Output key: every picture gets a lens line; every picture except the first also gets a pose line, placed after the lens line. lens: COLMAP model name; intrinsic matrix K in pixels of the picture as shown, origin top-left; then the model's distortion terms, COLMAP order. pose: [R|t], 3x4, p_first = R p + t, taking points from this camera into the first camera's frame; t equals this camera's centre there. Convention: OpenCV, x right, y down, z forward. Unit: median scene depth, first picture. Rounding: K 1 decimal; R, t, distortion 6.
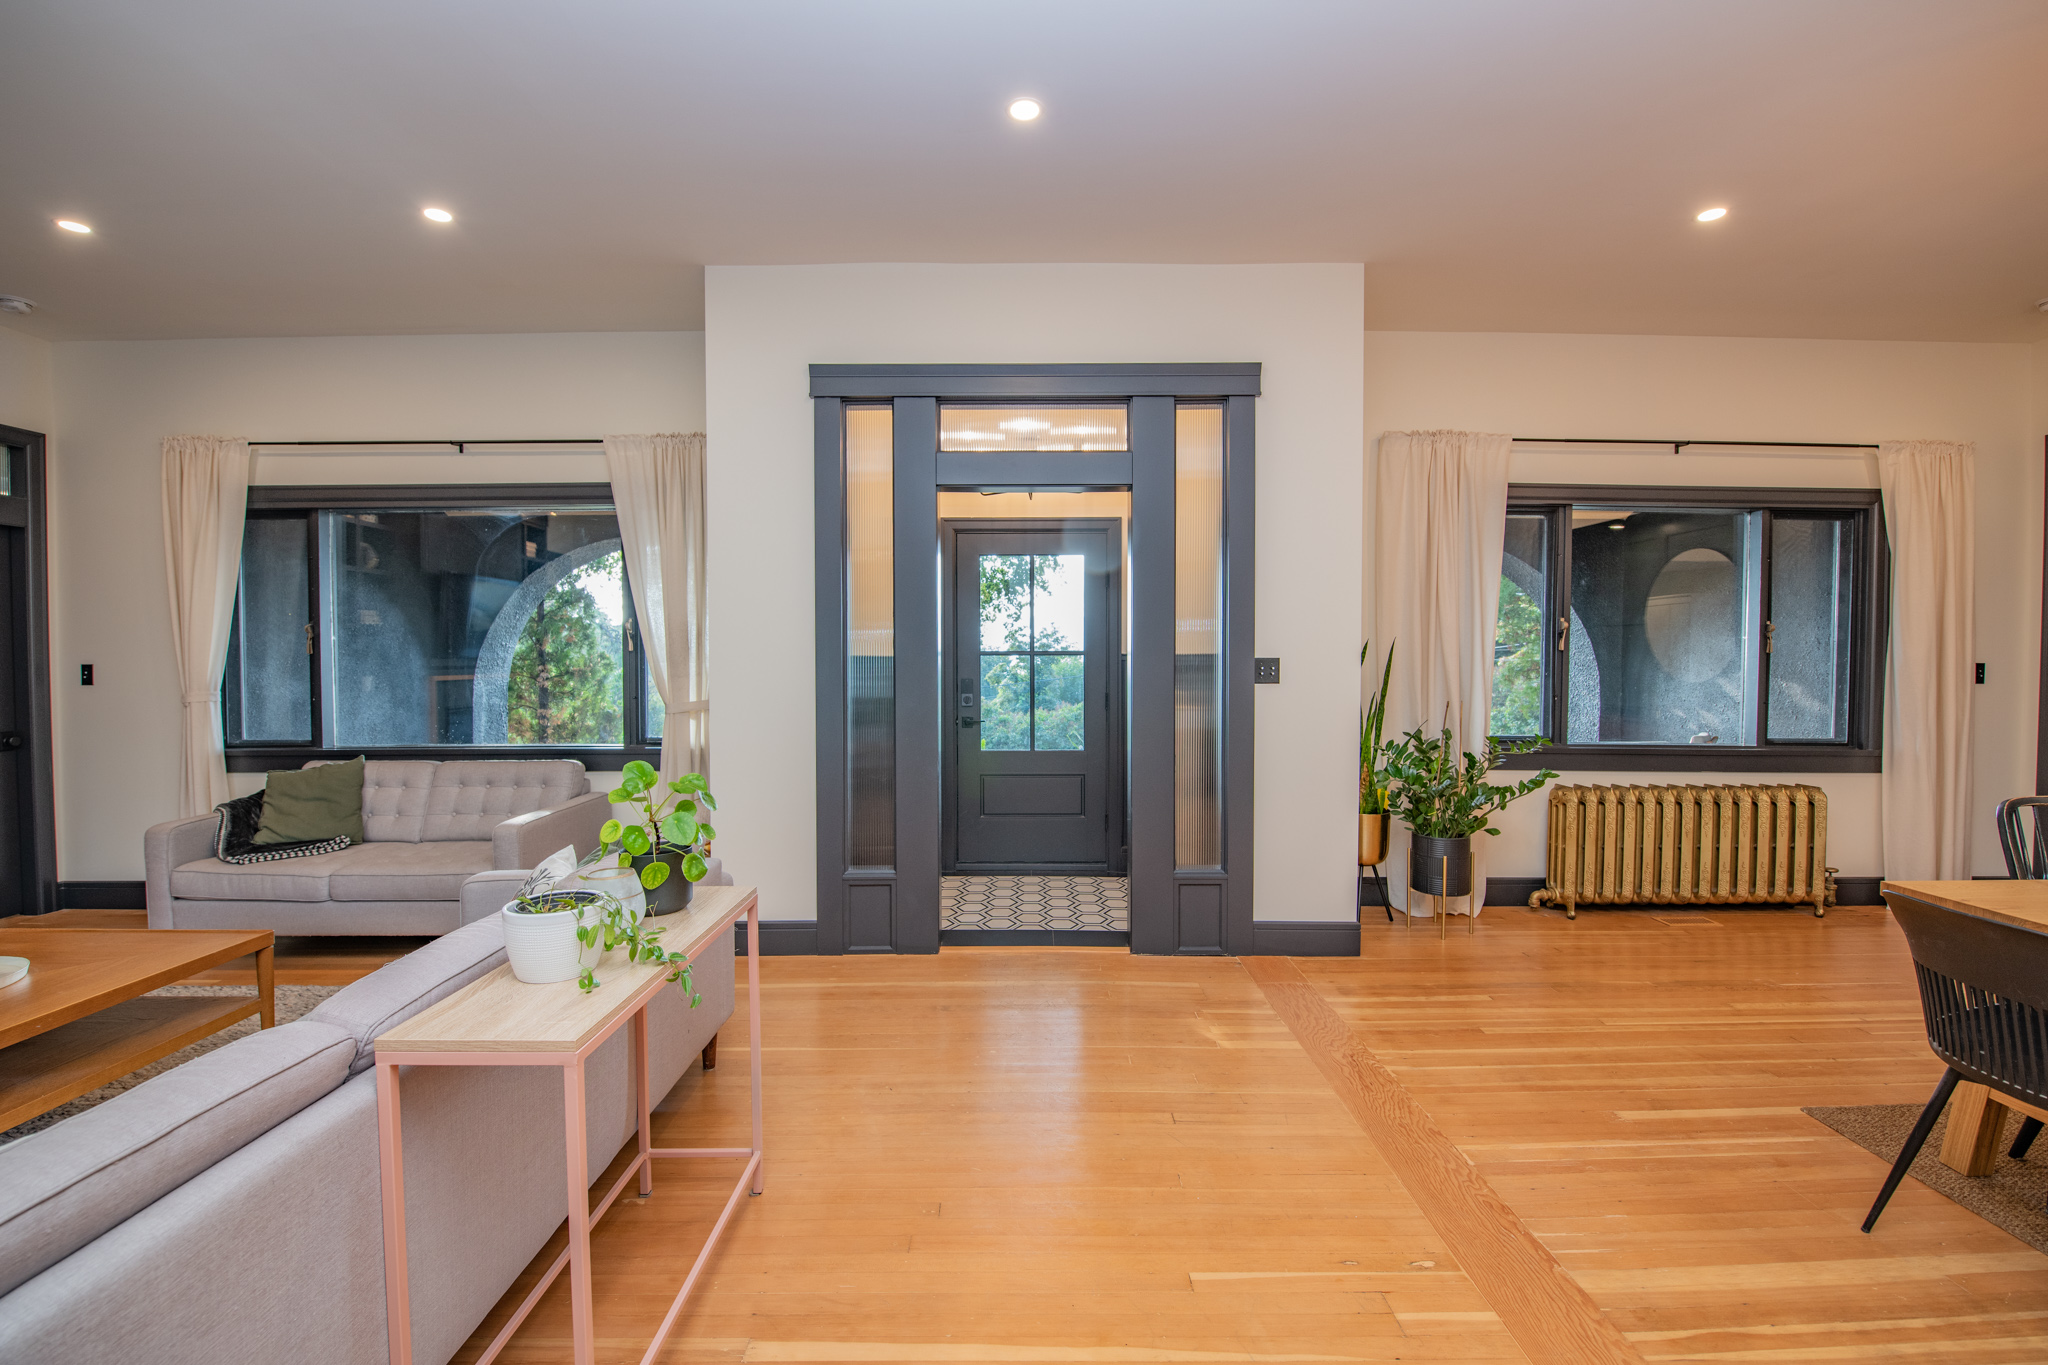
lens RADIAL K [[837.3, 0, 1024.5], [0, 837.3, 676.9], [0, 0, 1]] dist [-0.013505, -0.003067]
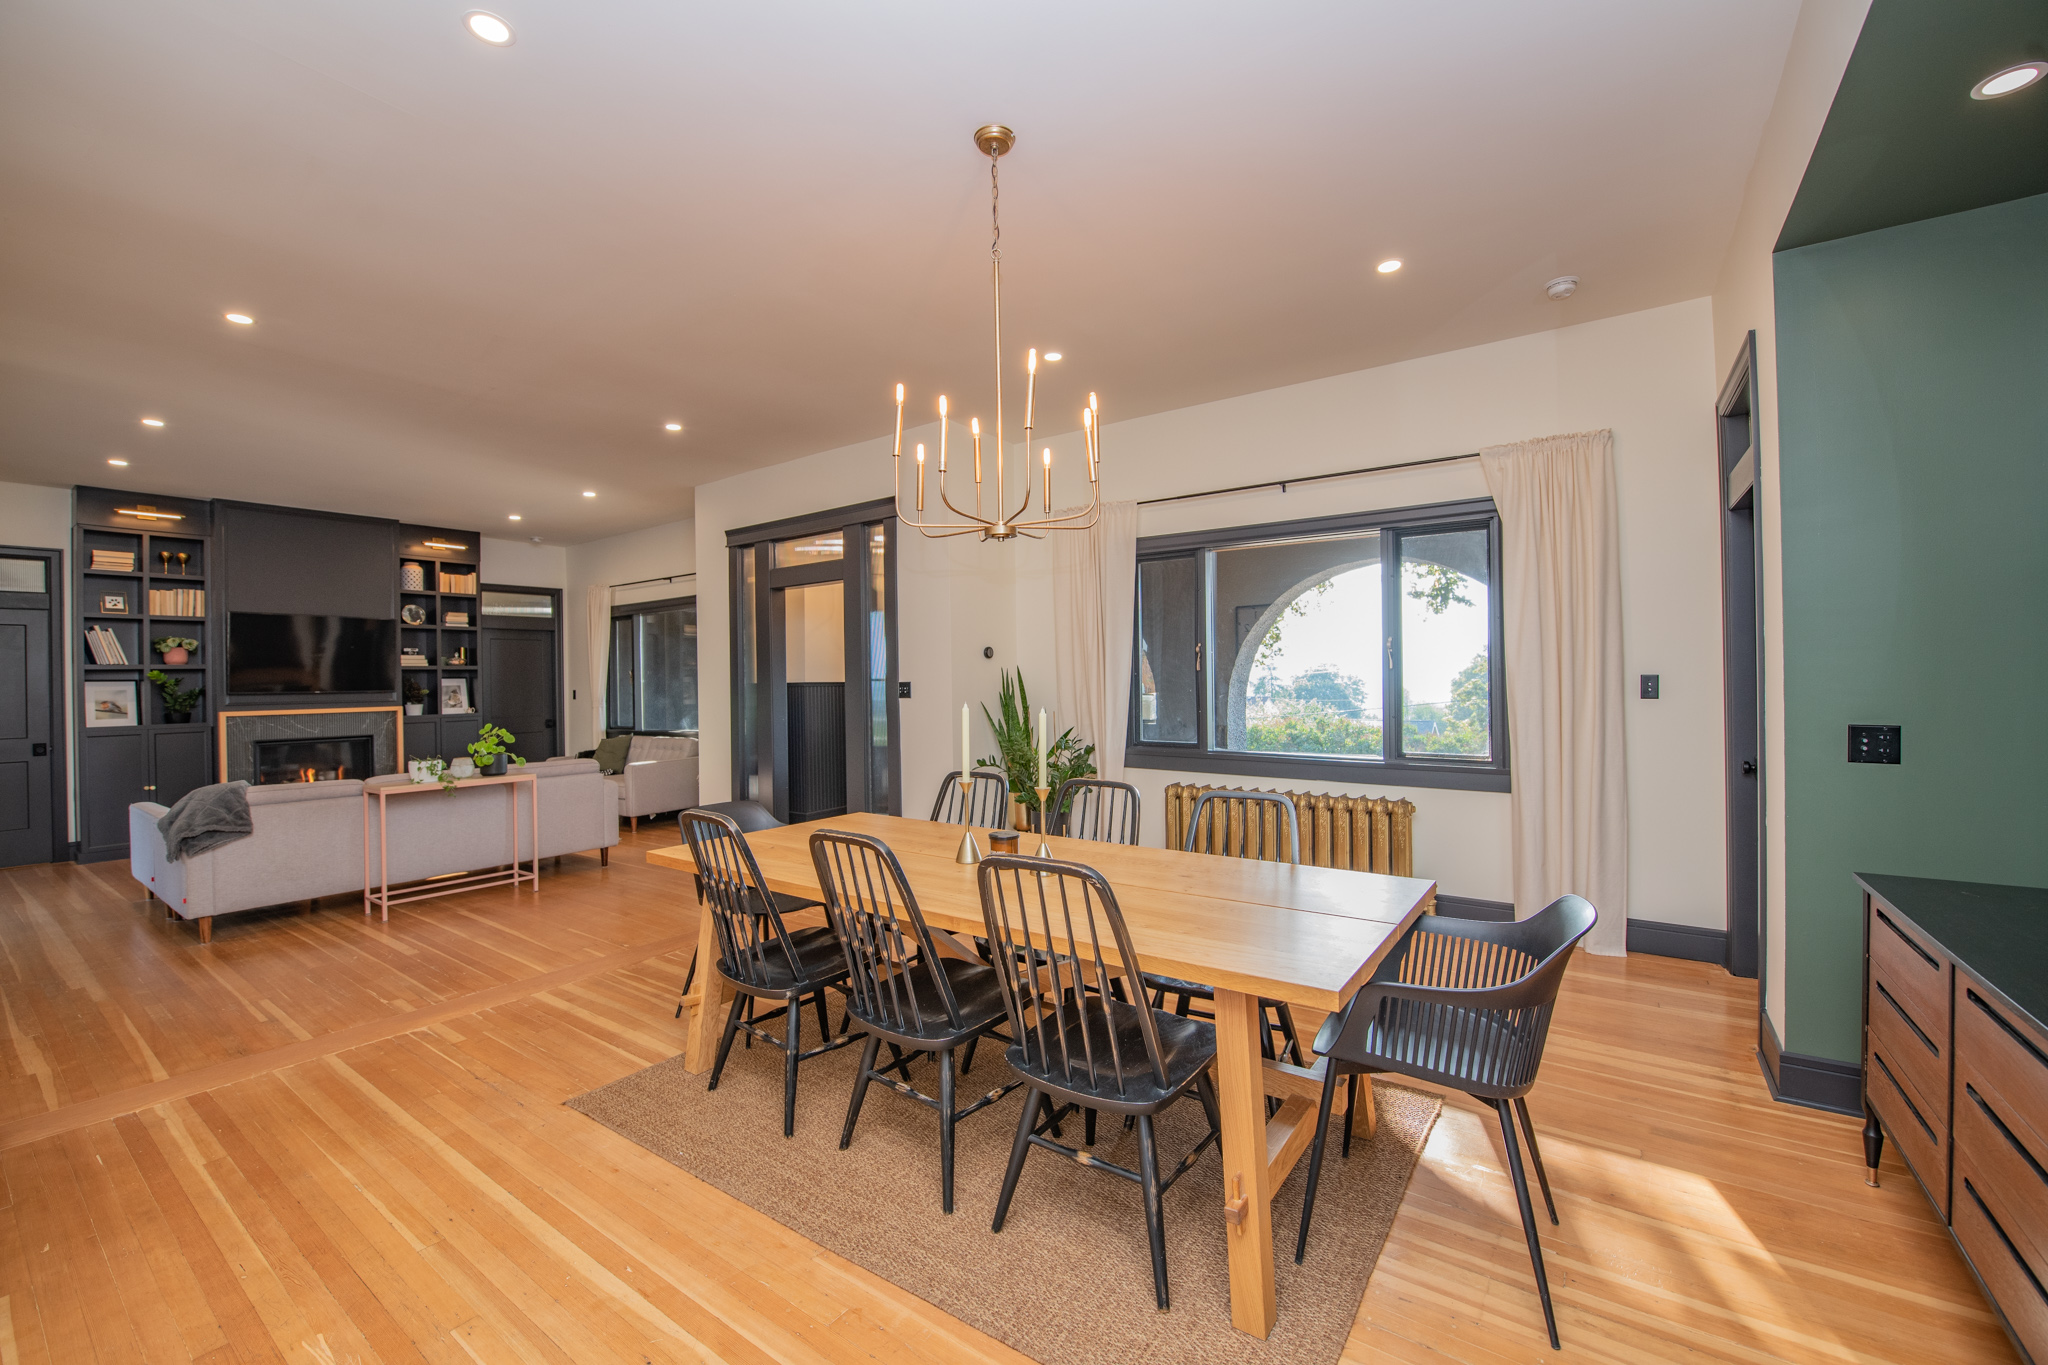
lens RADIAL K [[821.1, 0, 1022.6], [0, 821.1, 677.4], [0, 0, 1]] dist [-0.013637, -0.002482]
pose [[0.811444, -0.014492, -0.584250, 1.183358], [0.001861, 0.999752, -0.022213, 0.002558], [0.584427, 0.016937, 0.811270, -0.097065]]
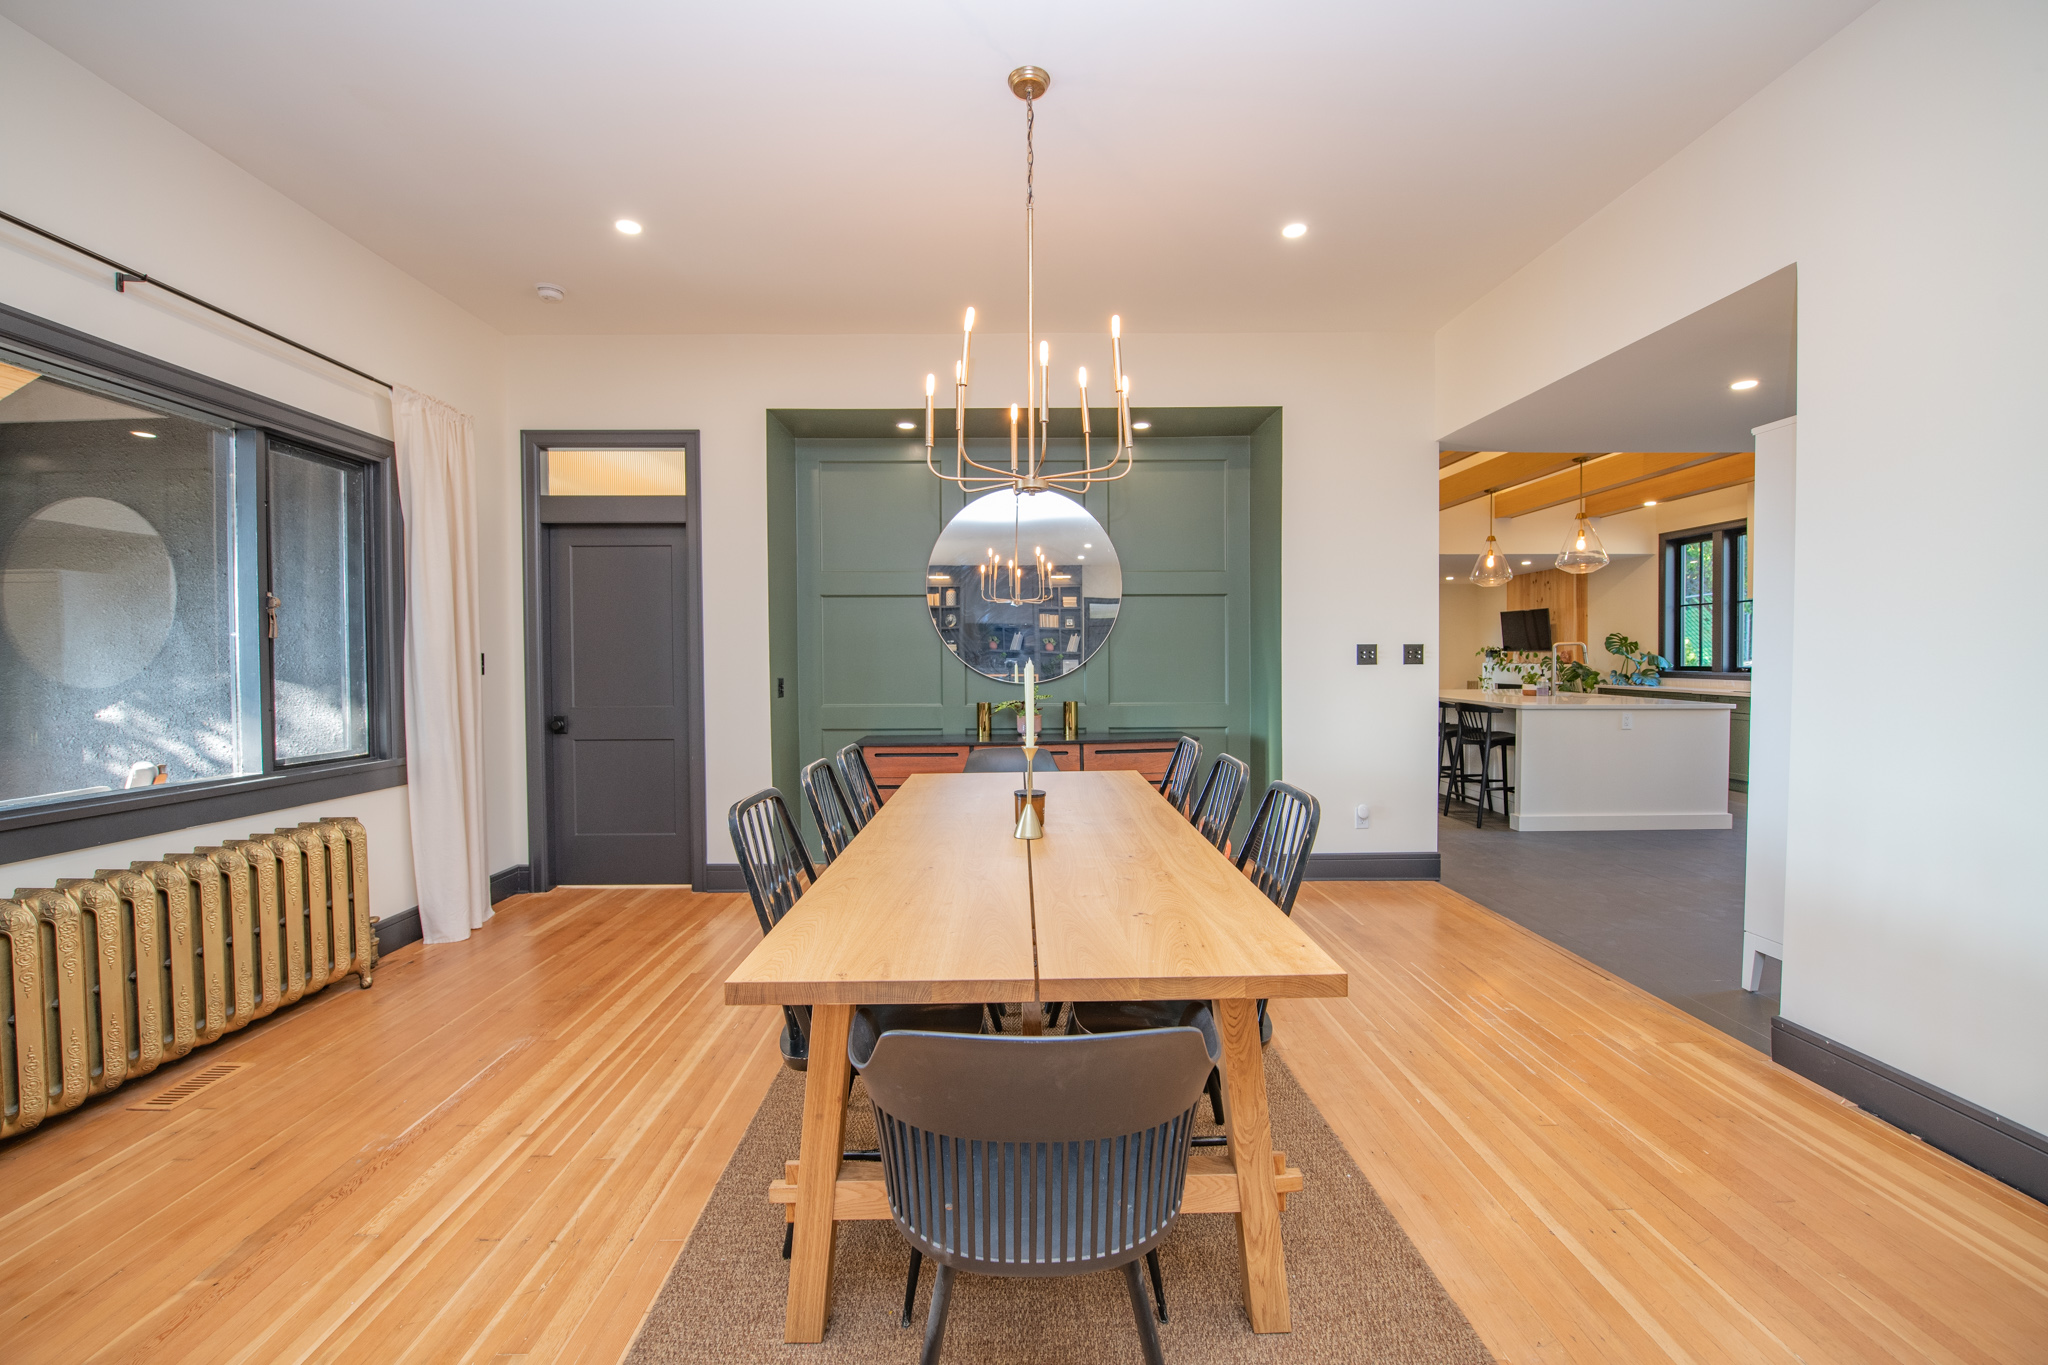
lens RADIAL K [[821.1, 0, 1022.6], [0, 821.1, 677.4], [0, 0, 1]] dist [-0.013637, -0.002482]
pose [[-0.009835, -0.026047, 0.999612, 0.222440], [0.031845, 0.999145, 0.026348, 0.006326], [-0.999444, 0.032092, -0.008997, 0.395962]]
